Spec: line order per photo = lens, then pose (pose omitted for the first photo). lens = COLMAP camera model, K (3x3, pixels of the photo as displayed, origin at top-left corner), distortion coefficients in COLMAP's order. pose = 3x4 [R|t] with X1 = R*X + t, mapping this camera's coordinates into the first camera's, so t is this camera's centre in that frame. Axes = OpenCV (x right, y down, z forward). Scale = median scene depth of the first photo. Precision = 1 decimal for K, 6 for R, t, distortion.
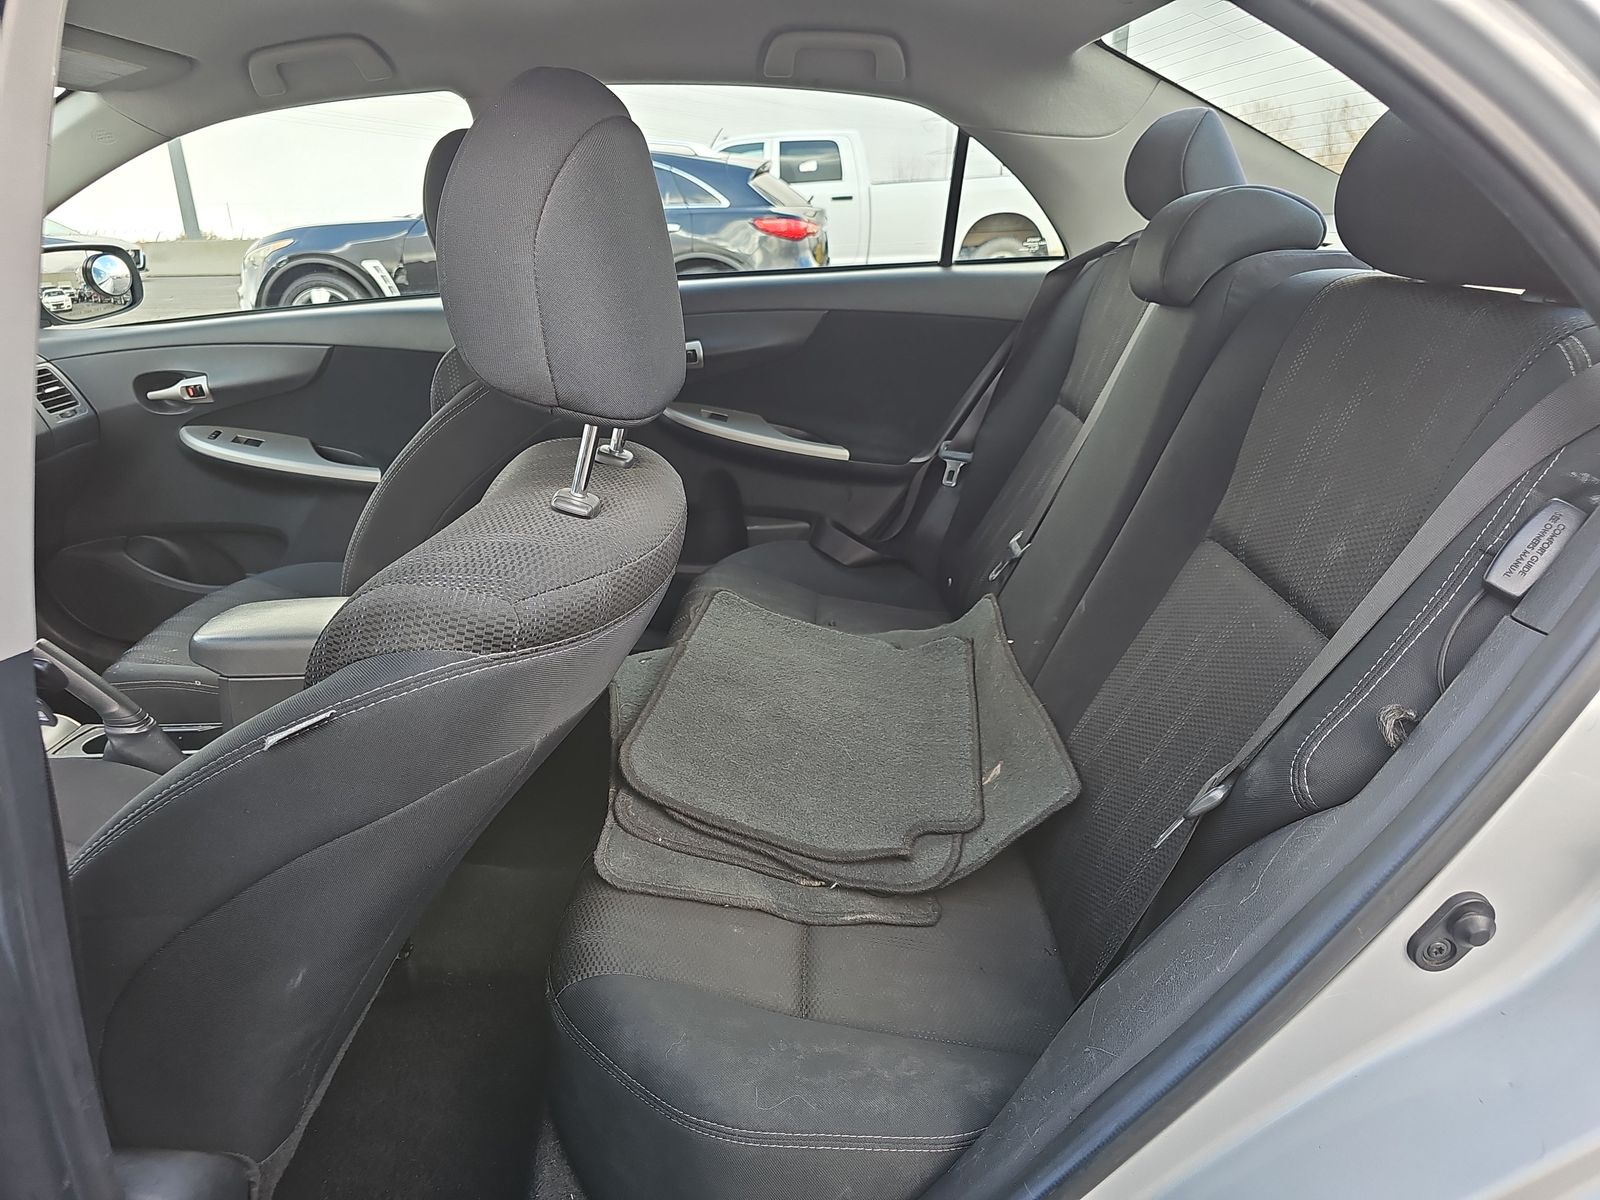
lens RADIAL K [[1067.7, 0, 830.6], [0, 1067.7, 605.0], [0, 0, 1]] dist [0.019336, -0.013704]
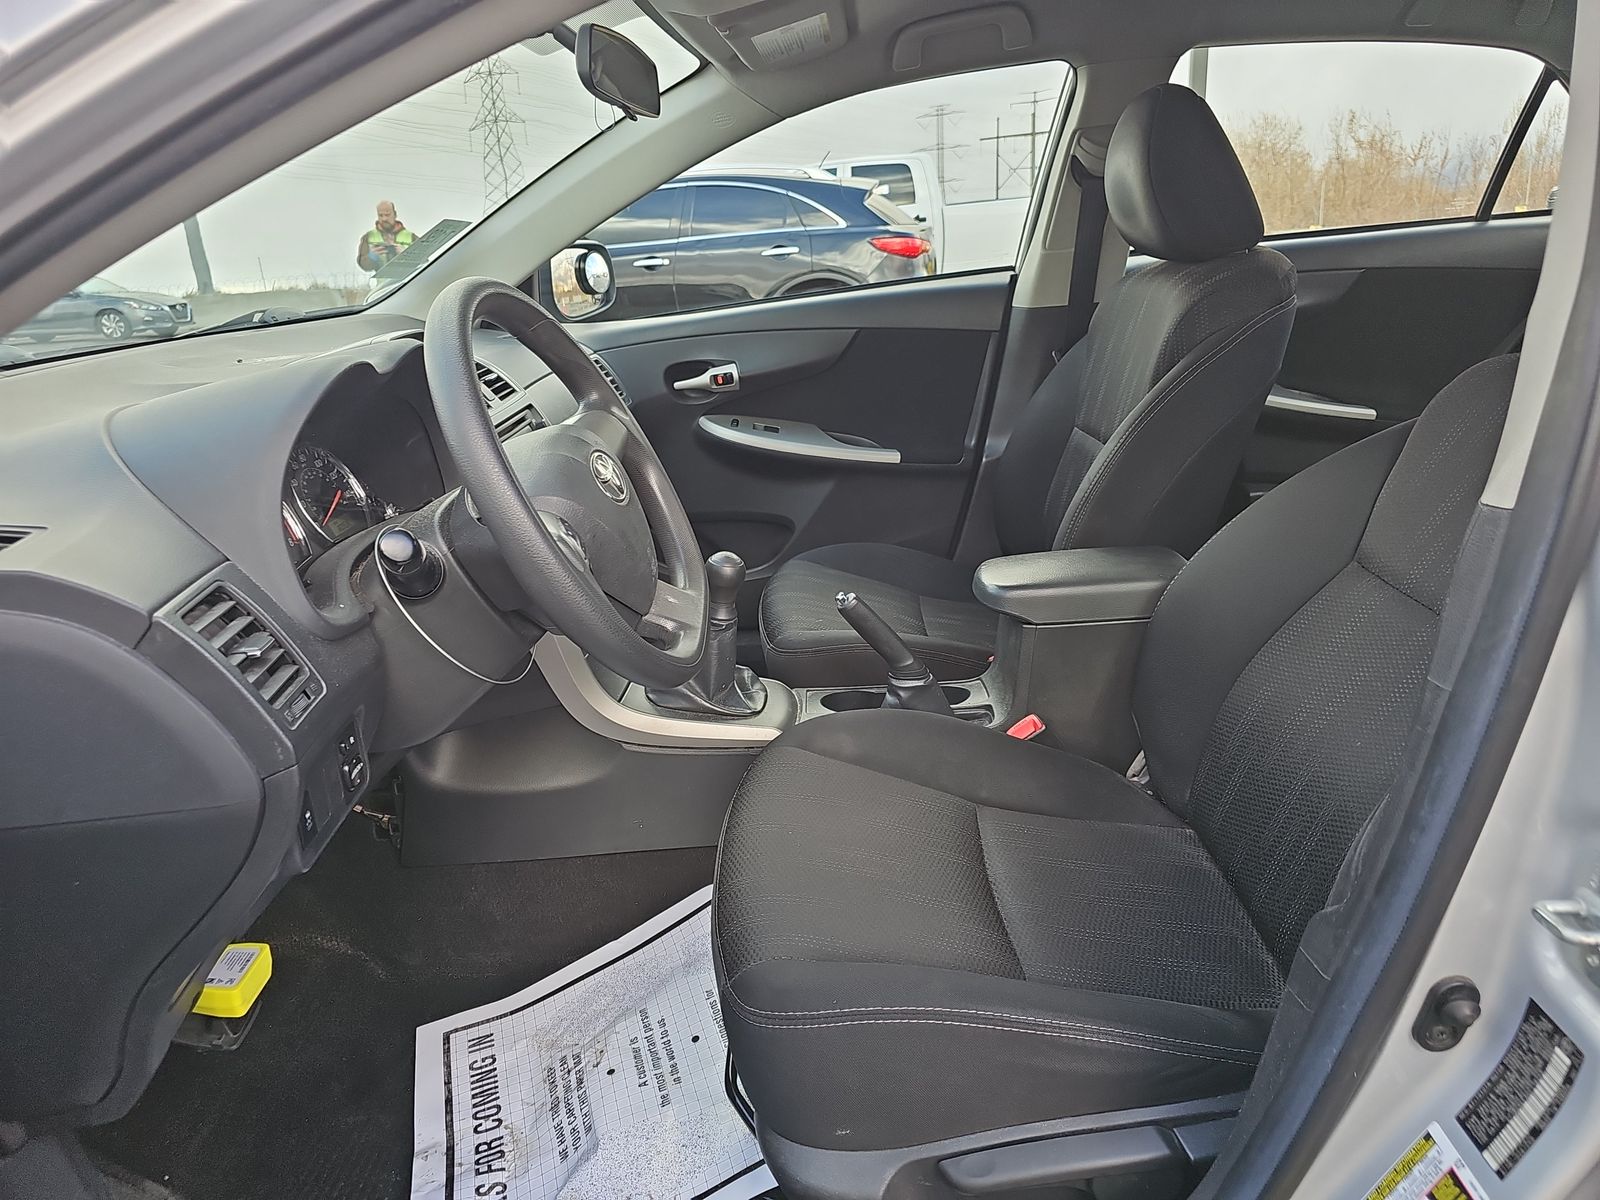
lens RADIAL K [[1067.7, 0, 830.6], [0, 1067.7, 605.0], [0, 0, 1]] dist [0.019336, -0.013704]
pose [[0.999117, -0.041959, 0.002307, -0.129106], [0.042007, 0.998737, -0.027567, 0.011617], [-0.001147, 0.027639, 0.999617, -0.000255]]
